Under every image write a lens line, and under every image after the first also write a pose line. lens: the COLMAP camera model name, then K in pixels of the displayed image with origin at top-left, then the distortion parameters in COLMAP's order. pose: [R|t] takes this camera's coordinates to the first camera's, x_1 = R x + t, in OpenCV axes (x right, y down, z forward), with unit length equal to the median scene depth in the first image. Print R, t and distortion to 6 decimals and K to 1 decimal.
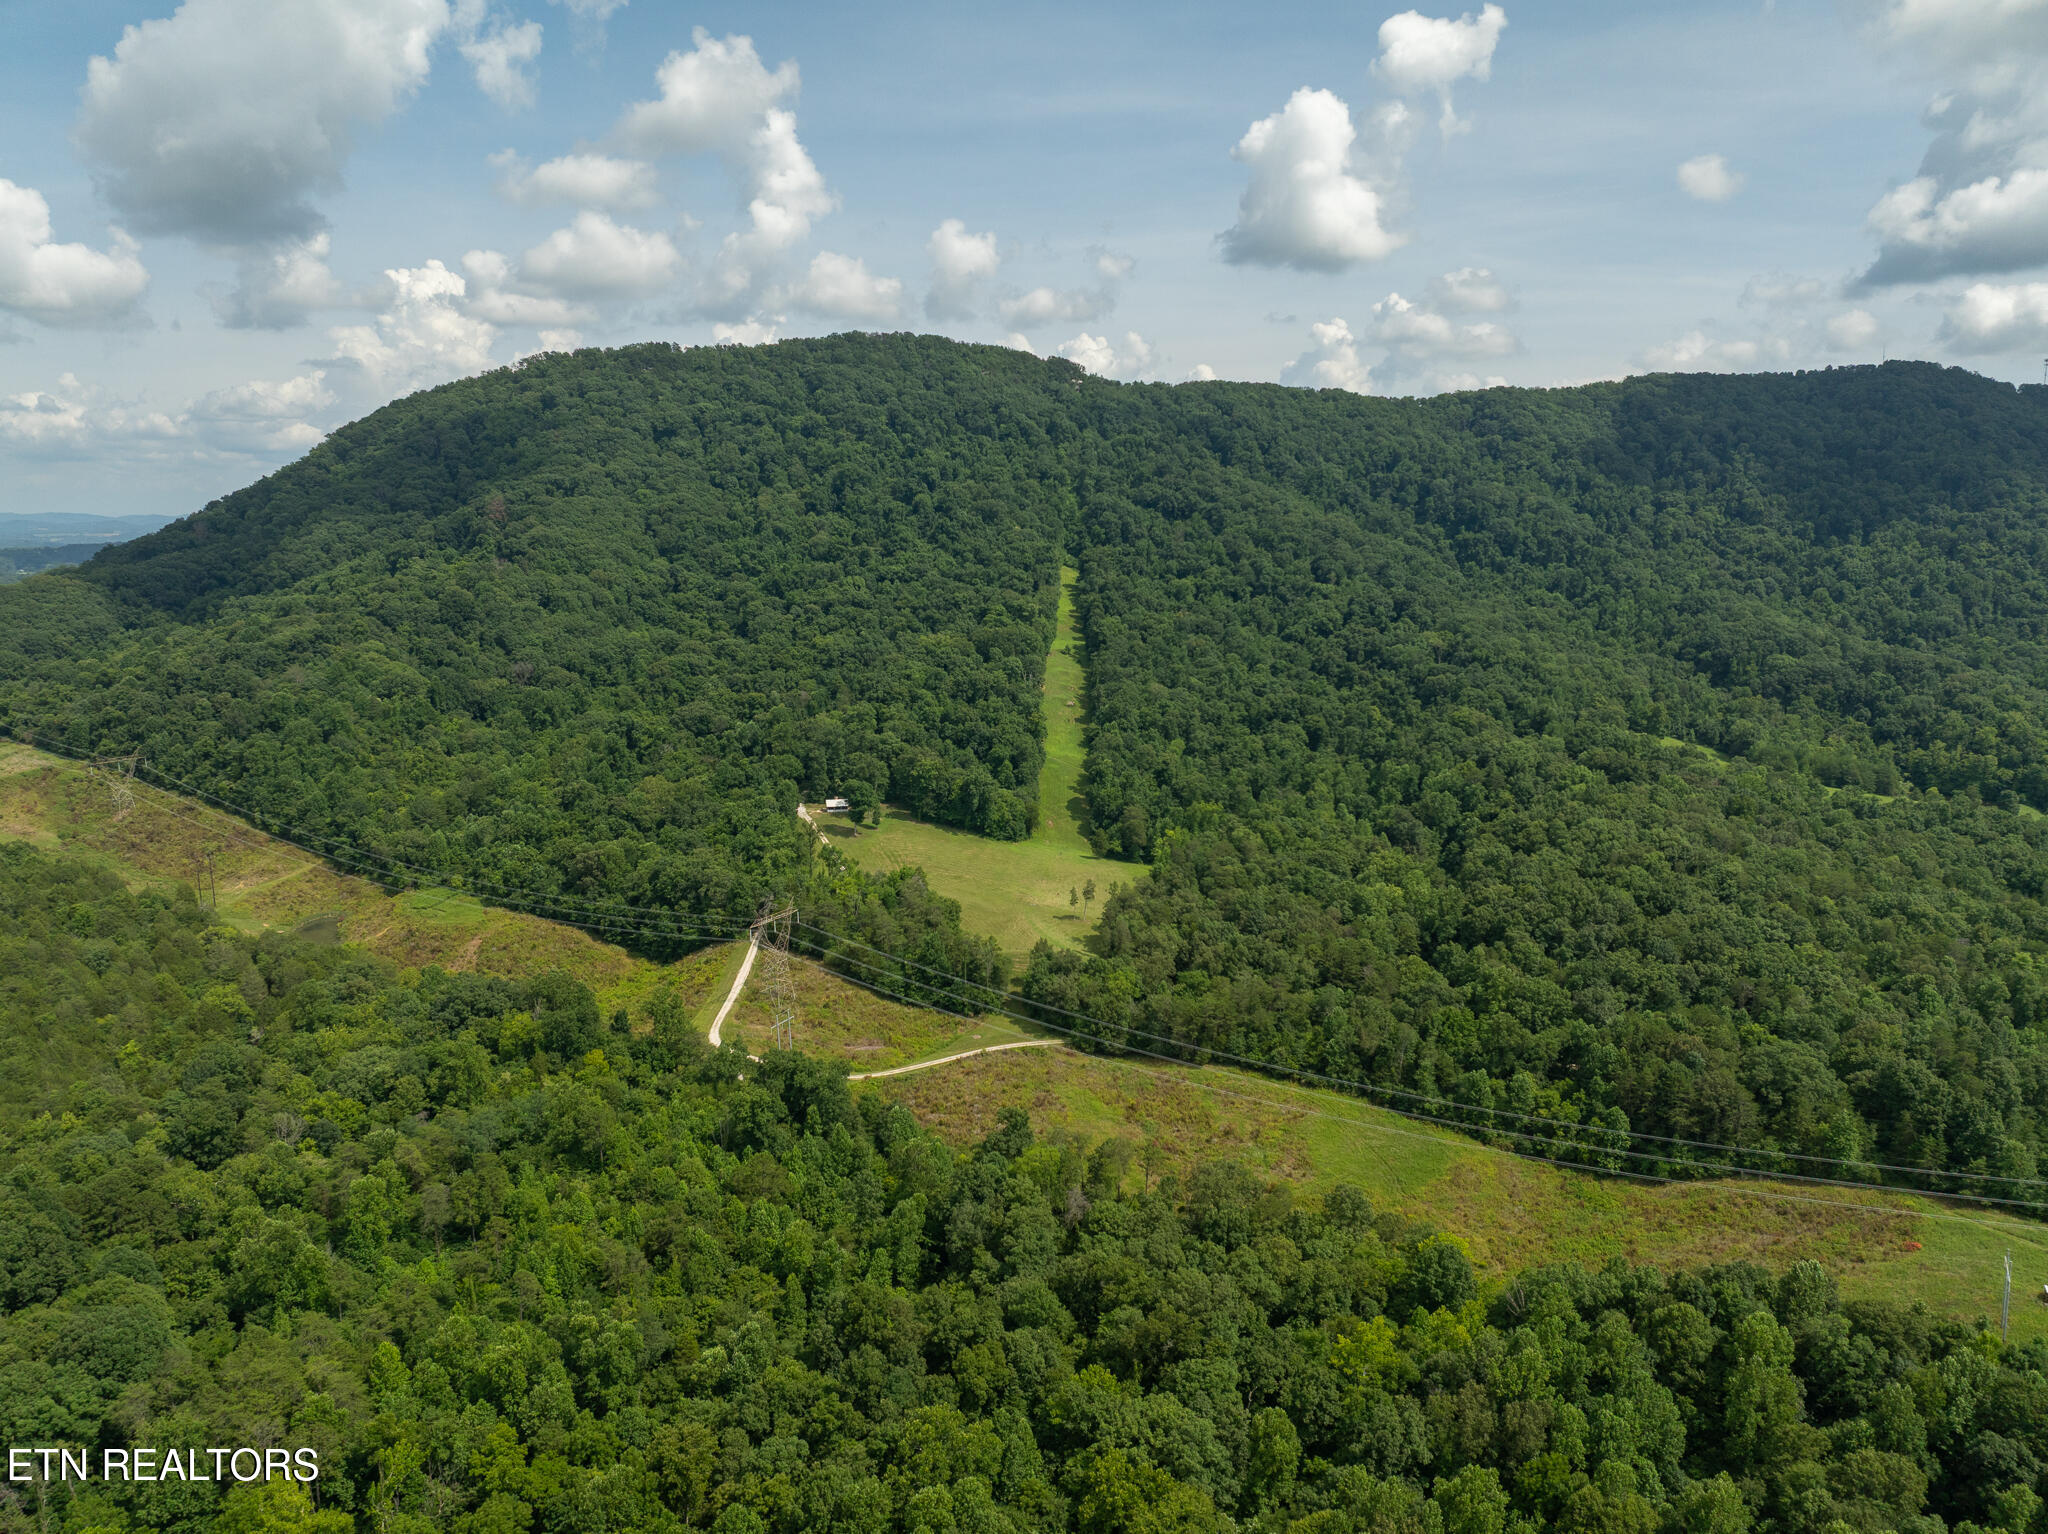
lens RADIAL K [[1434.9, 0, 1027.4], [0, 1434.9, 753.8], [0, 0, 1]] dist [-0.041306, 0.007724]
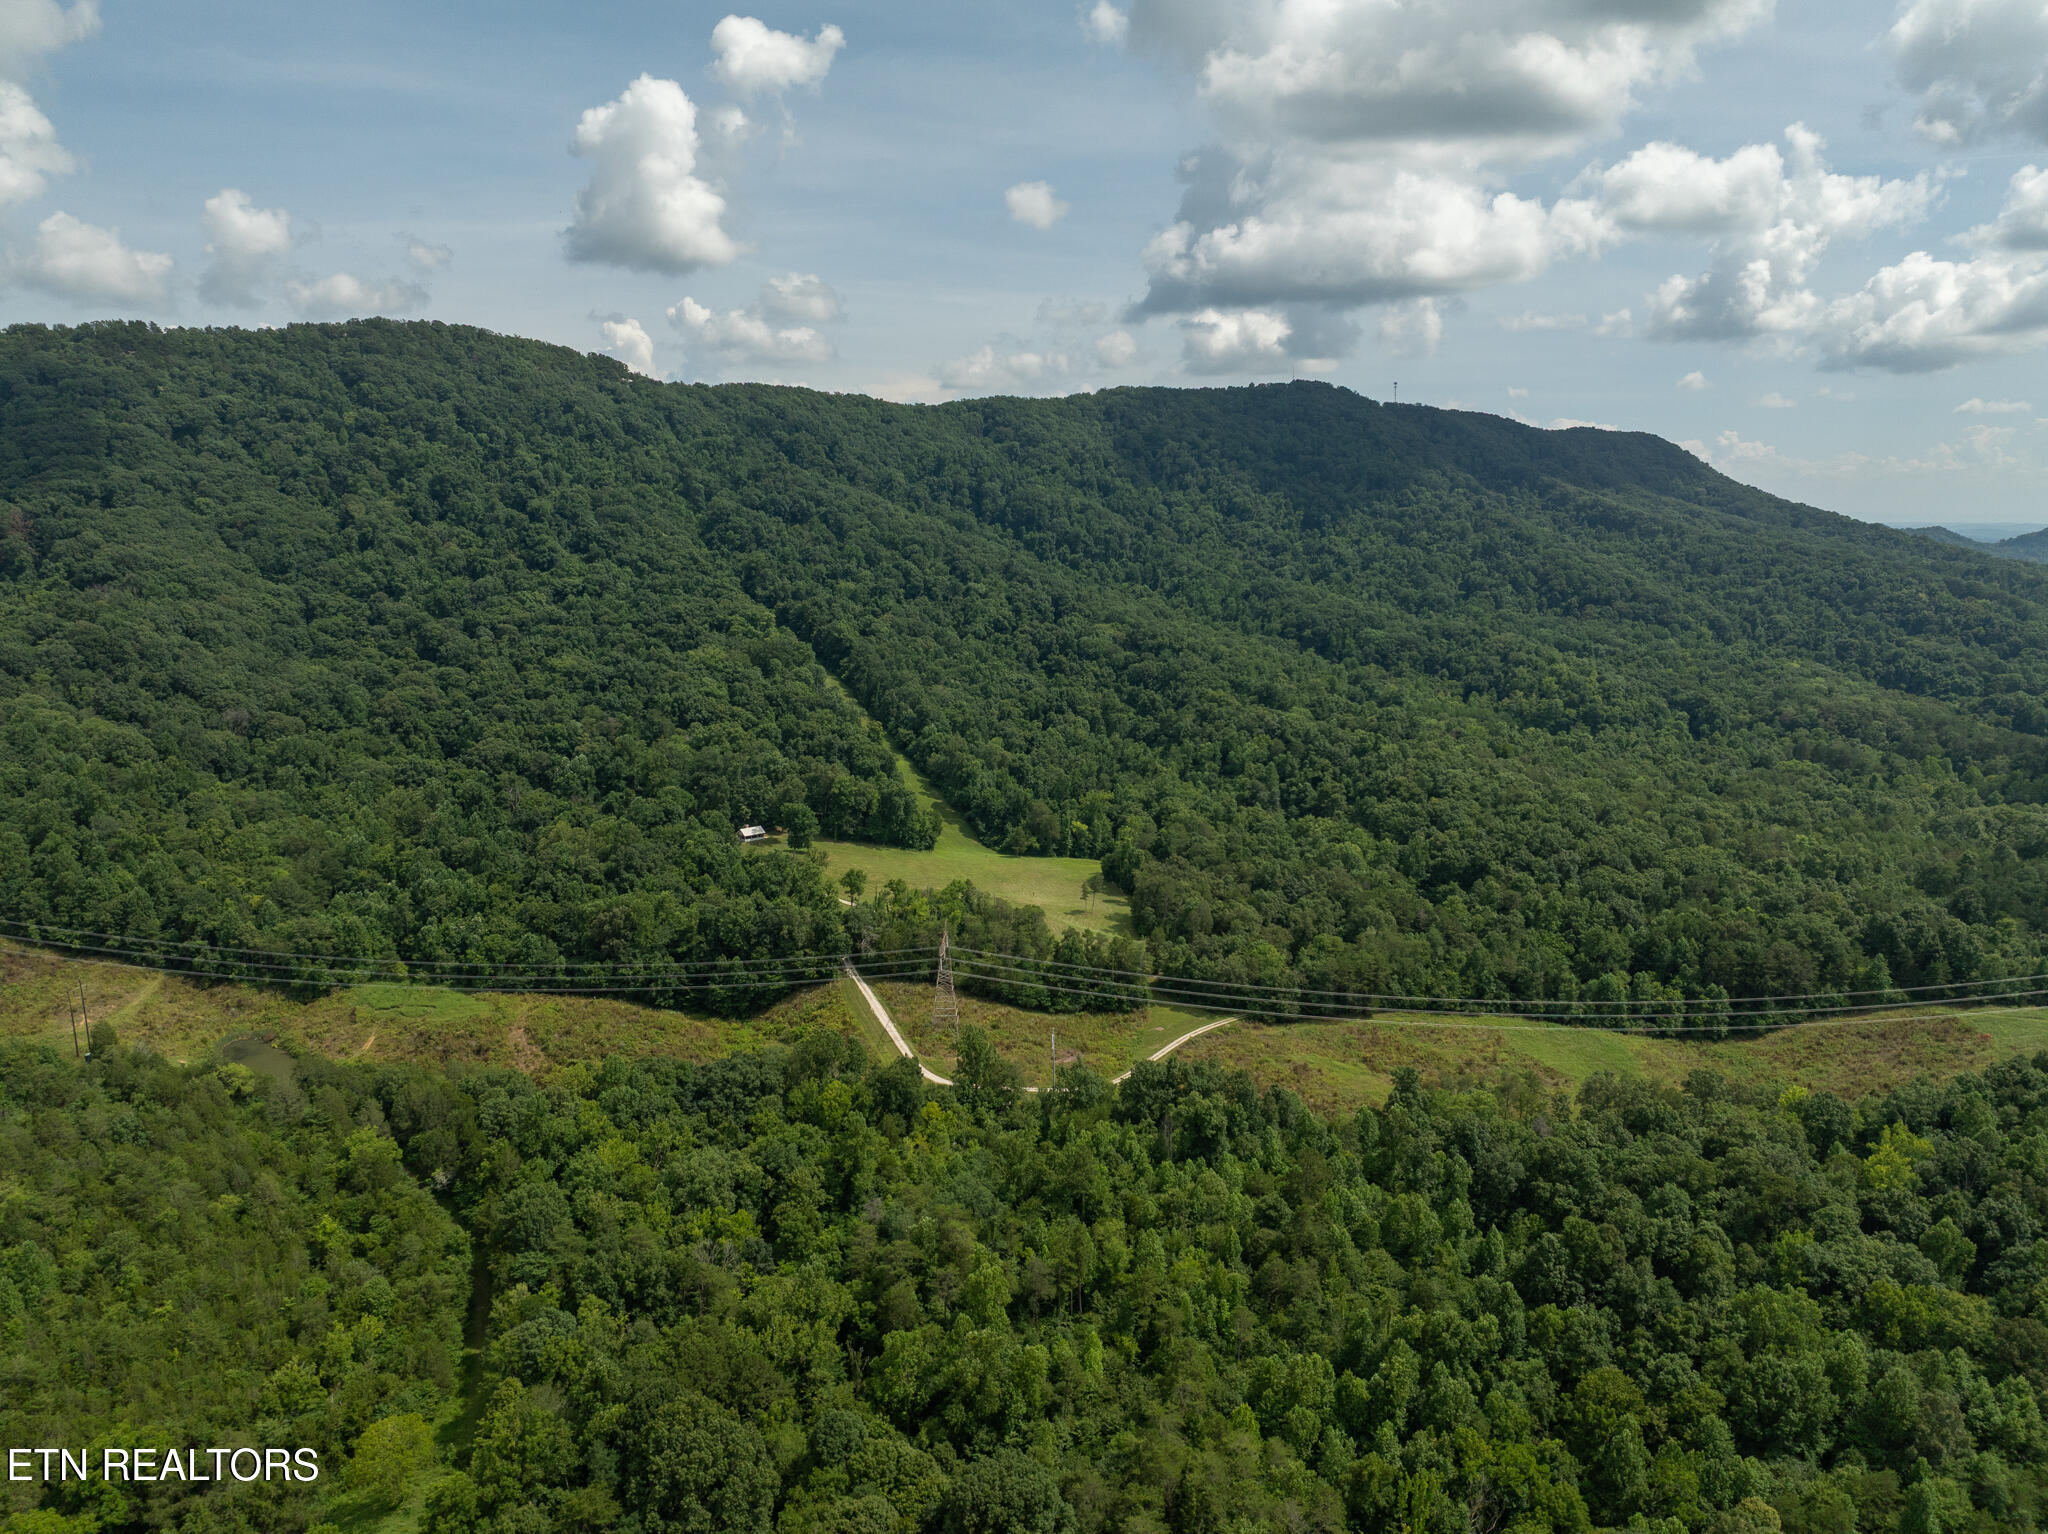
lens RADIAL K [[1434.9, 0, 1020.7], [0, 1434.9, 780.0], [0, 0, 1]] dist [-0.041306, 0.007724]
pose [[0.887251, -0.093135, 0.451786, -0.243290], [0.086543, 0.995623, 0.035286, -0.010050], [-0.453095, 0.007791, 0.891428, 0.055944]]
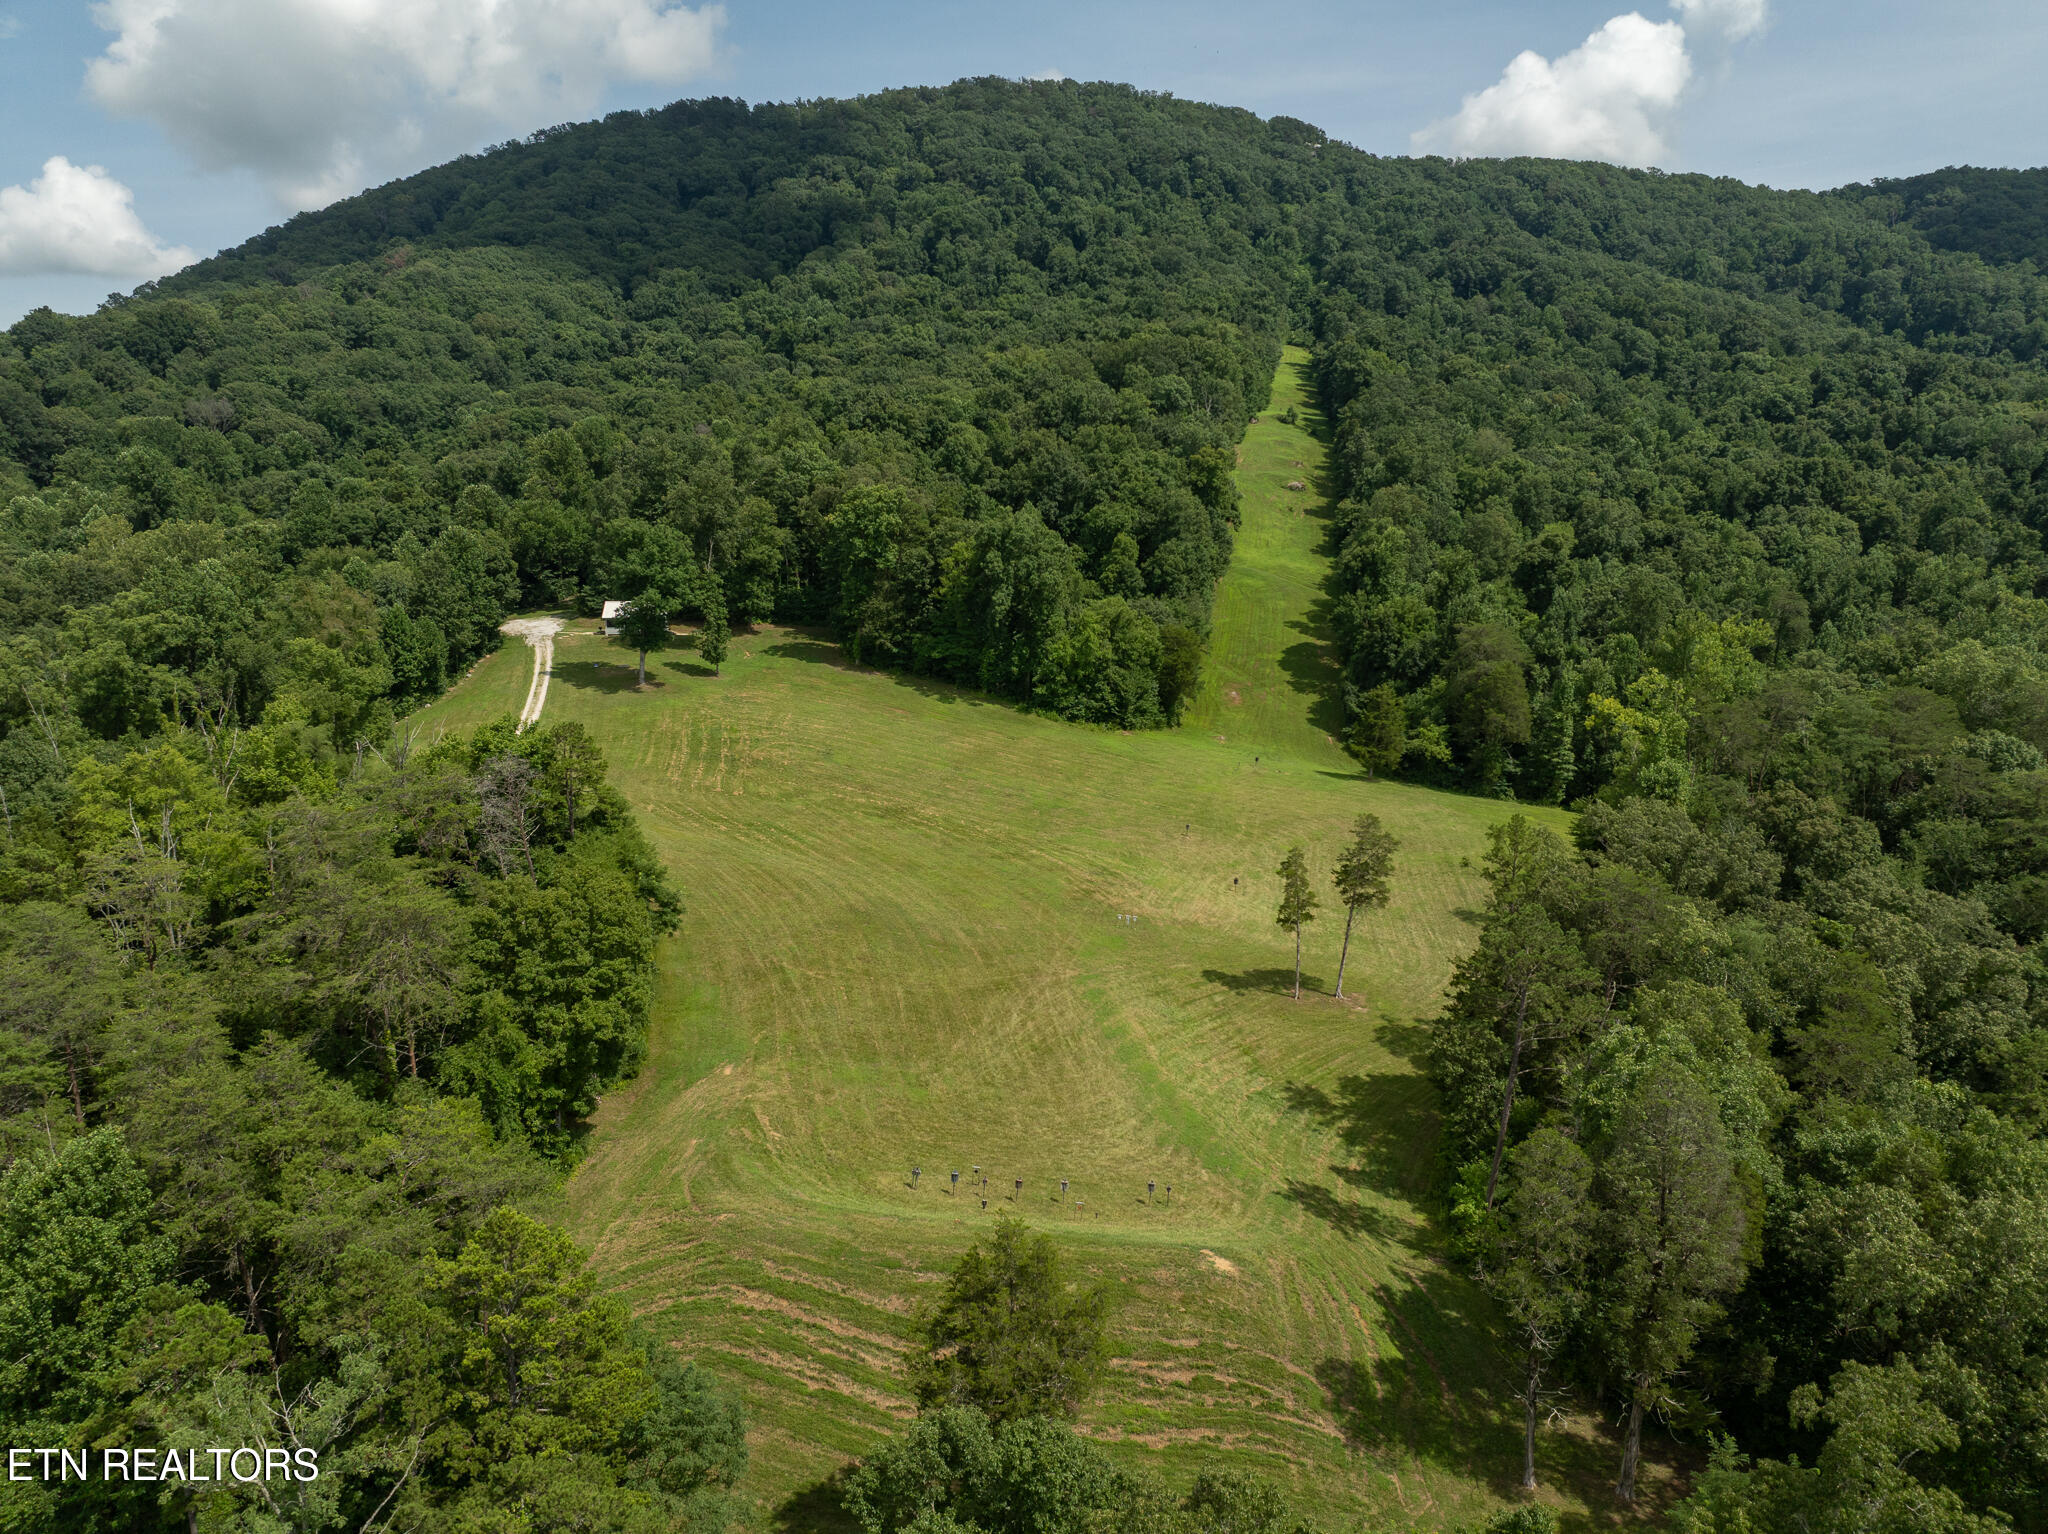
lens RADIAL K [[1434.9, 0, 1038.4], [0, 1434.9, 753.4], [0, 0, 1]] dist [-0.041306, 0.007724]
pose [[0.989316, 0.024617, -0.143696, 0.012634], [-0.024299, 0.999697, 0.003969, 0.040795], [0.143750, -0.000435, 0.989614, 0.404122]]
